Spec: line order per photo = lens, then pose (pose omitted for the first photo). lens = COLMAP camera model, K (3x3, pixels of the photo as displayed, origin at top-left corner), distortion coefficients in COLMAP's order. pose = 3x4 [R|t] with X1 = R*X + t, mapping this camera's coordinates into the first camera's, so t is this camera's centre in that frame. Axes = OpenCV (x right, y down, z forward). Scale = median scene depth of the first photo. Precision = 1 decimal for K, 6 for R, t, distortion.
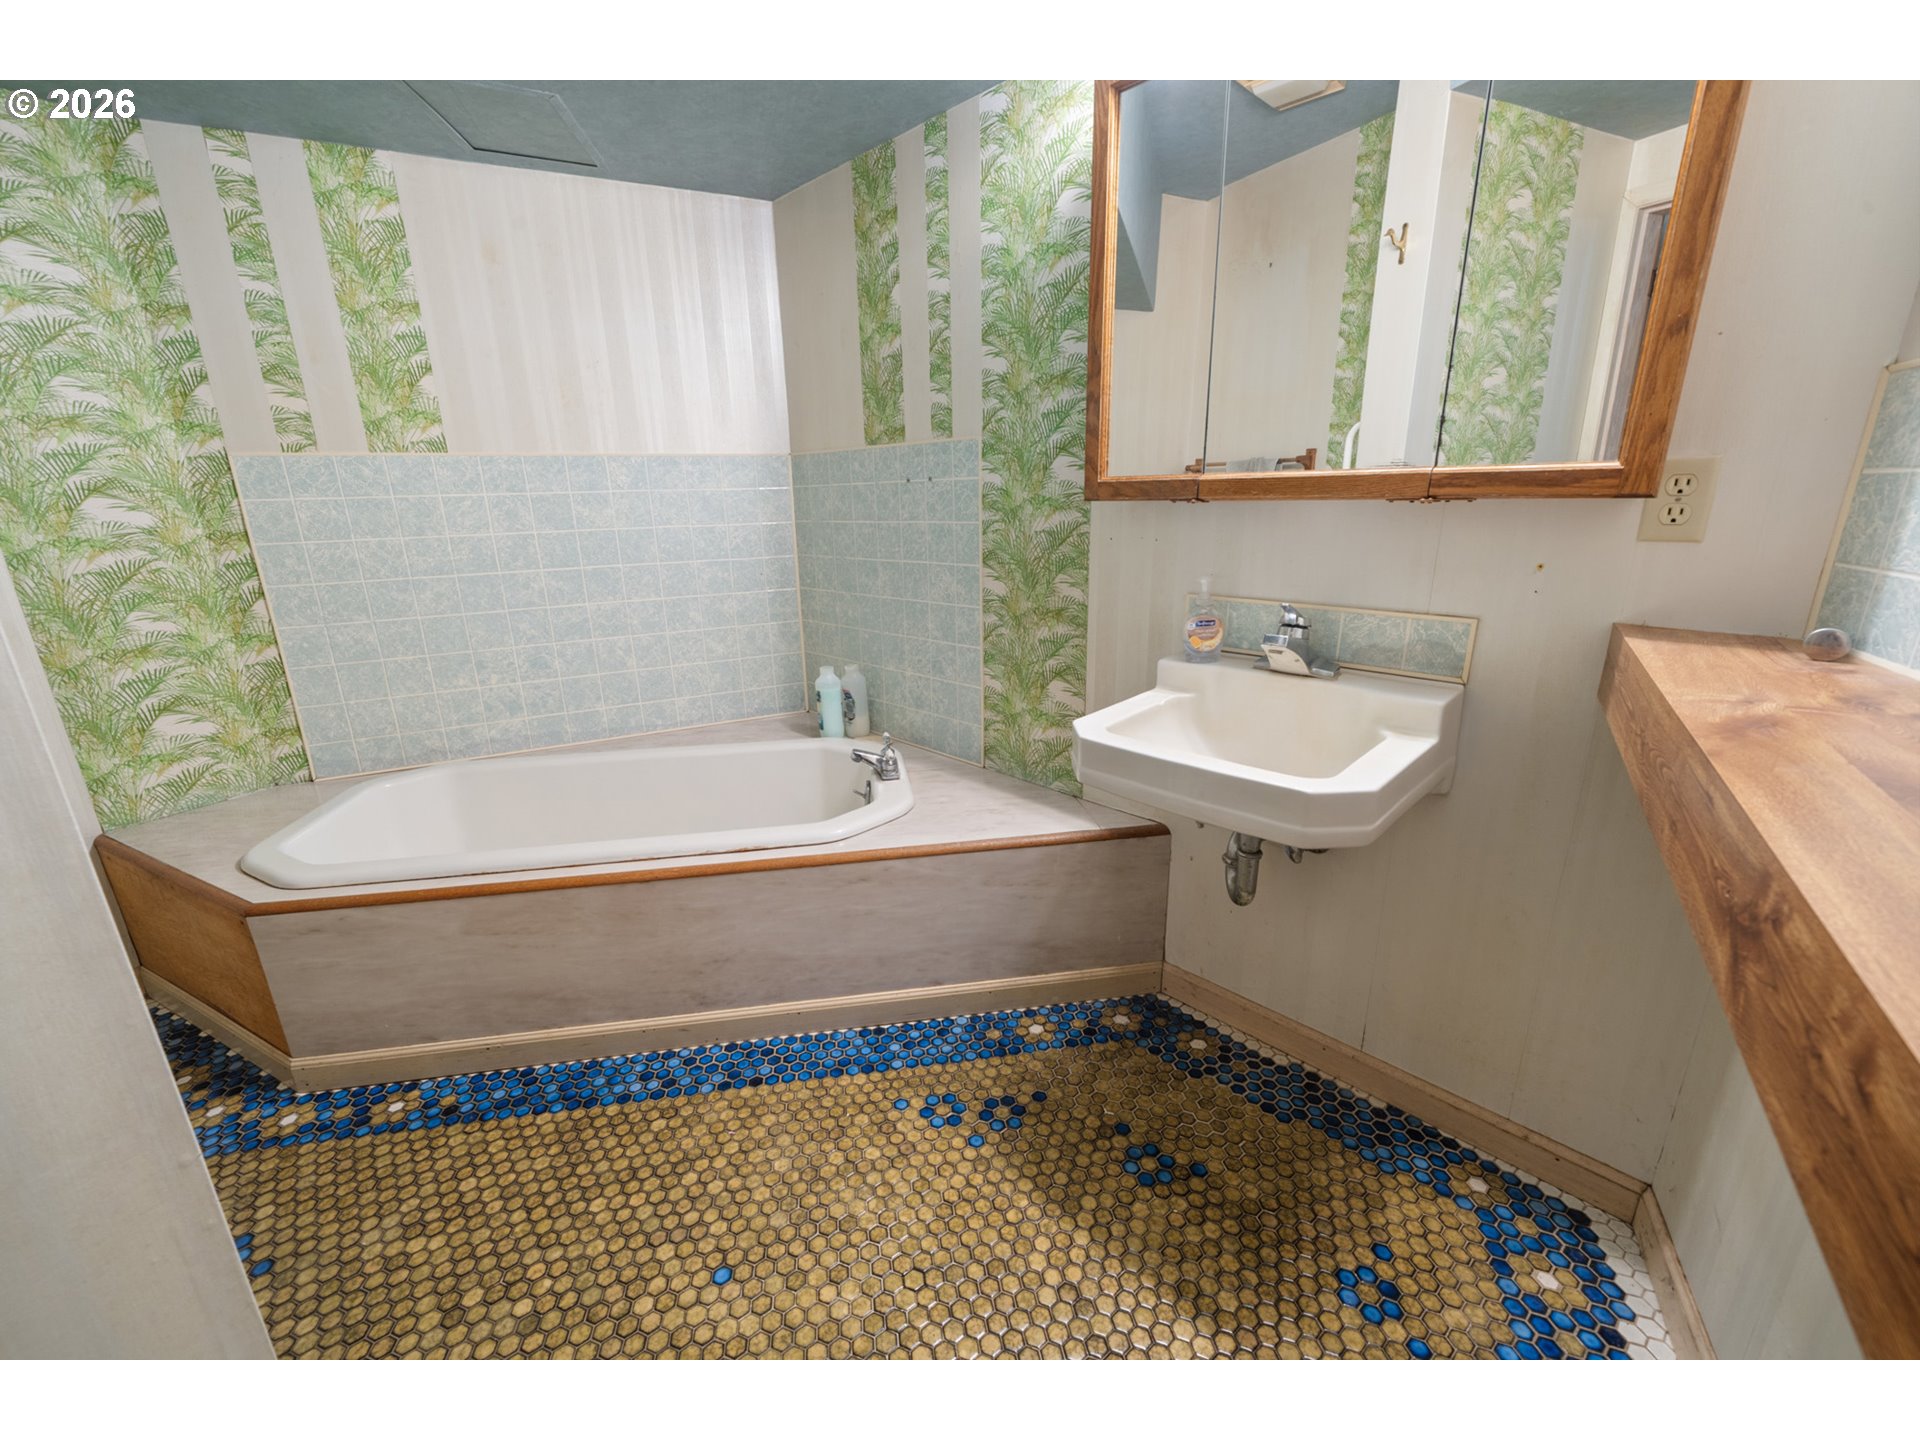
lens RADIAL K [[775.8, 0, 960.0], [0, 775.8, 726.7], [0, 0, 1]] dist [-0.003085, 0.000077]
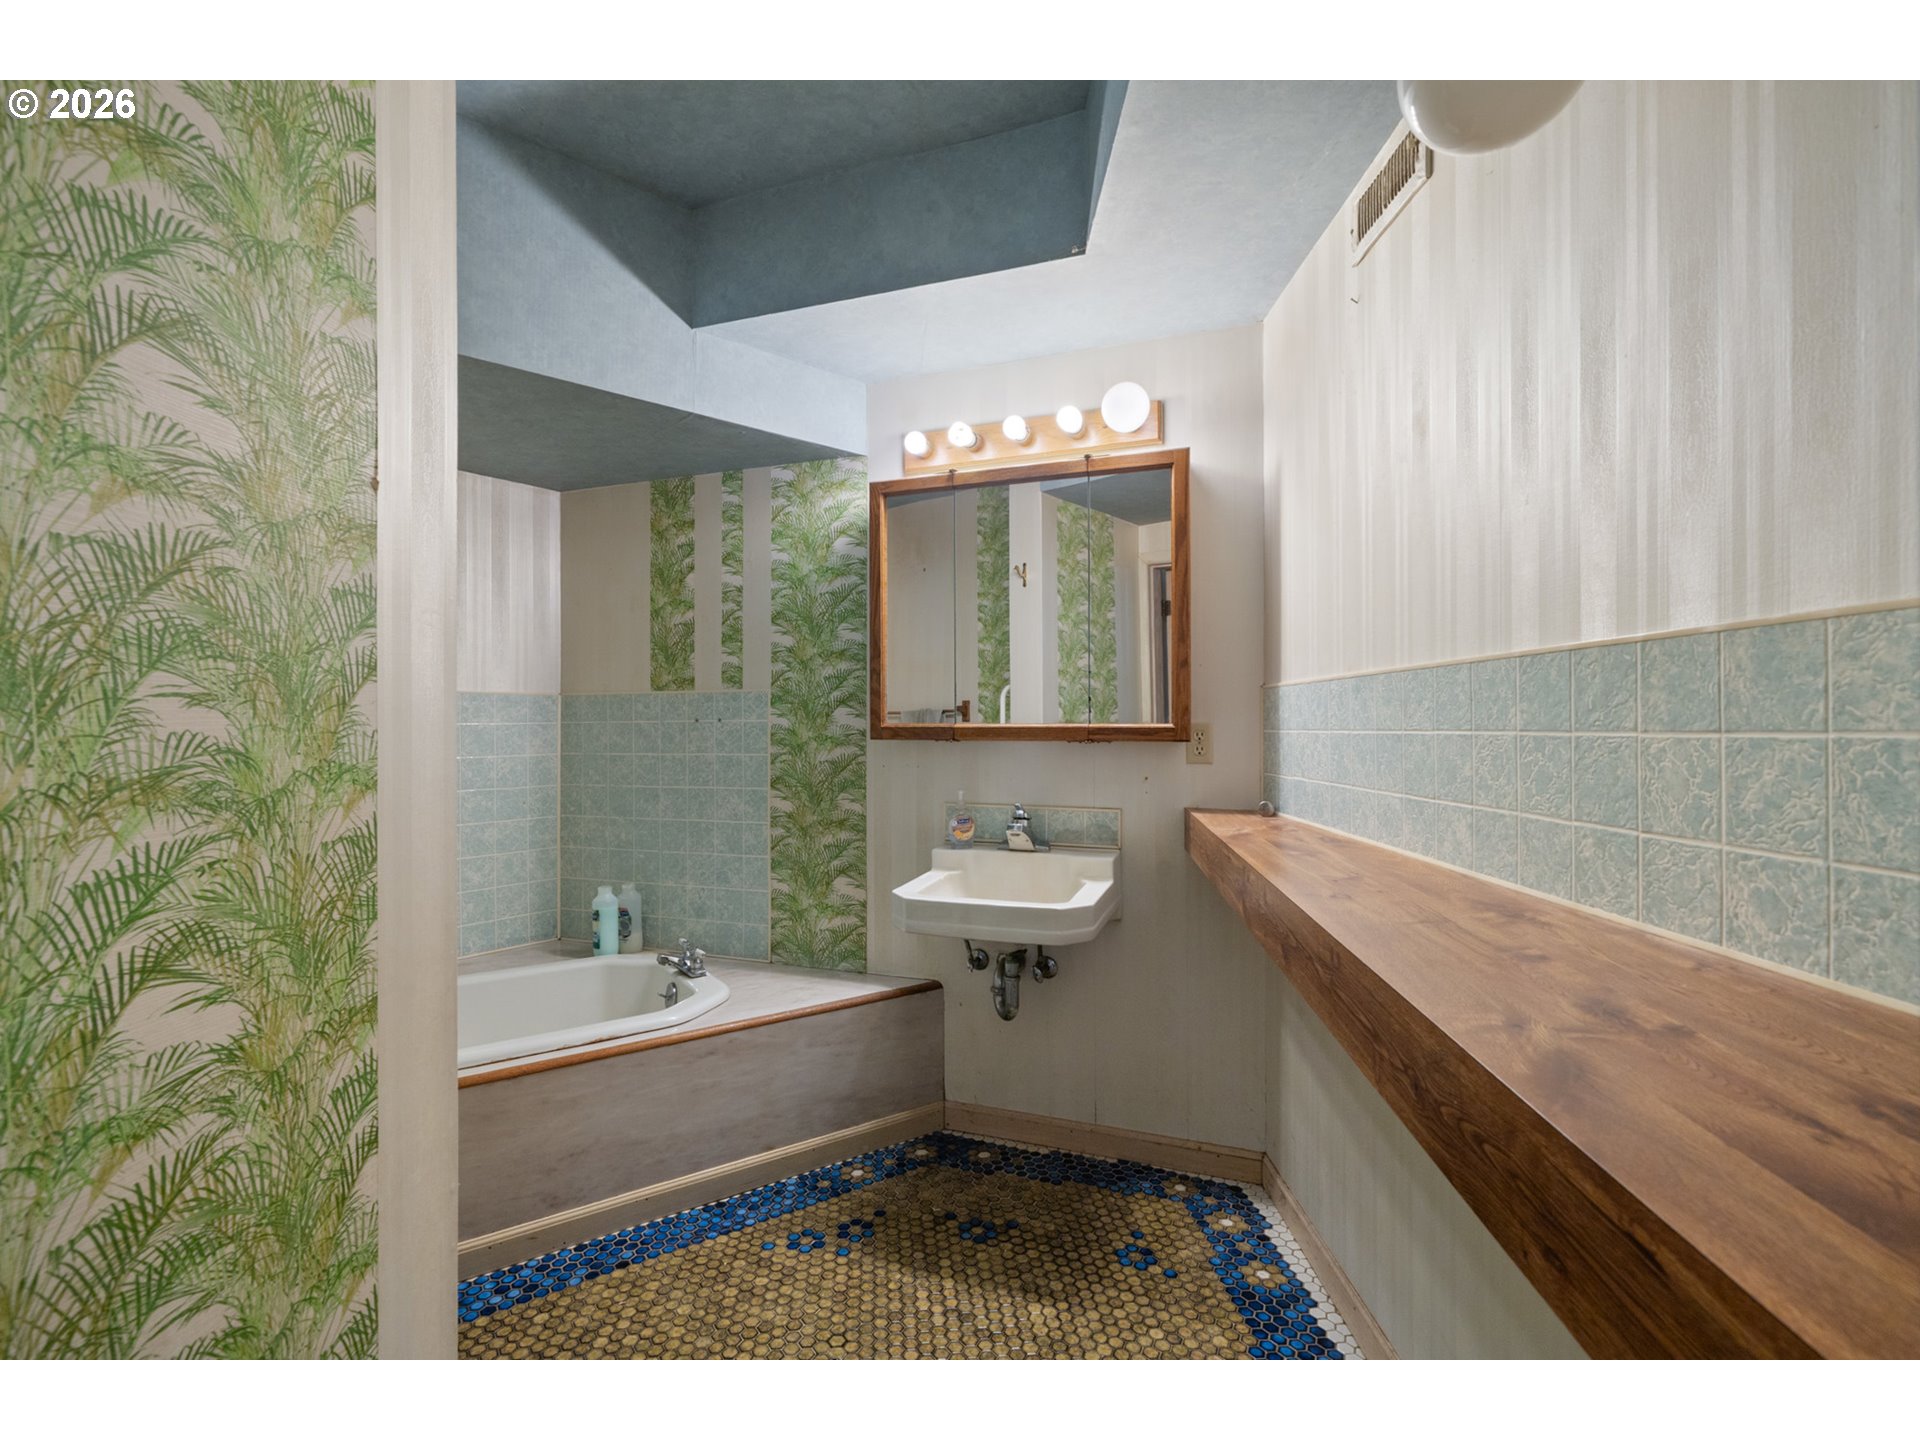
lens RADIAL K [[896.1, 0, 957.3], [0, 896.1, 721.9], [0, 0, 1]] dist [-0.000340, -0.001453]
pose [[0.896276, 0.021470, 0.442976, -0.386927], [0.111033, 0.956155, -0.270997, 0.124932], [-0.429372, 0.292073, 0.854595, -0.426433]]
